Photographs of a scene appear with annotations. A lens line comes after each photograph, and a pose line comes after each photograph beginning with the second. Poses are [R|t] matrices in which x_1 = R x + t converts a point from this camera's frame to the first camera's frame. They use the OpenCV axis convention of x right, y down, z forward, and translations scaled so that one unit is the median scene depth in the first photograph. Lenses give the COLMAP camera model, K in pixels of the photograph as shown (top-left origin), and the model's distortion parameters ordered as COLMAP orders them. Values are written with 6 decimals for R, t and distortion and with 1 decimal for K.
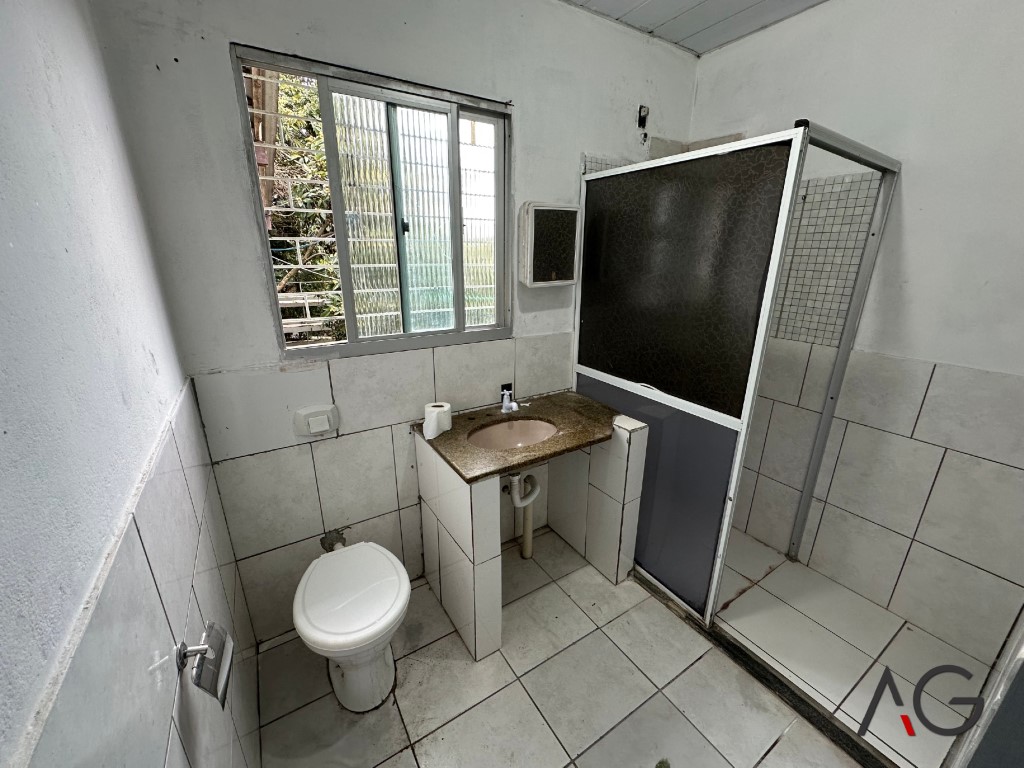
lens RADIAL K [[408.7, 0, 512.0], [0, 408.7, 384.0], [0, 0, 1]] dist [-0.002888, 0.001140]
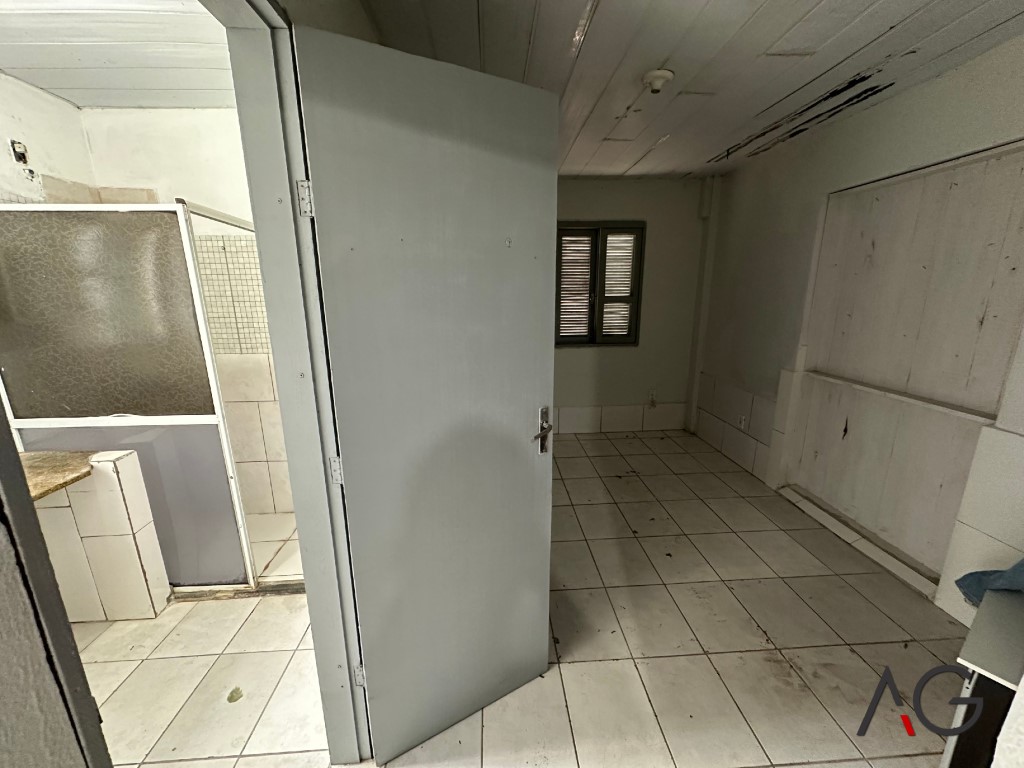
lens RADIAL K [[408.7, 0, 512.0], [0, 408.7, 384.0], [0, 0, 1]] dist [-0.002888, 0.001140]
pose [[0.483378, -0.211194, 0.849554, -0.054673], [0.280312, 0.956707, 0.078340, 0.127255], [-0.829320, 0.200272, 0.521651, -0.388318]]
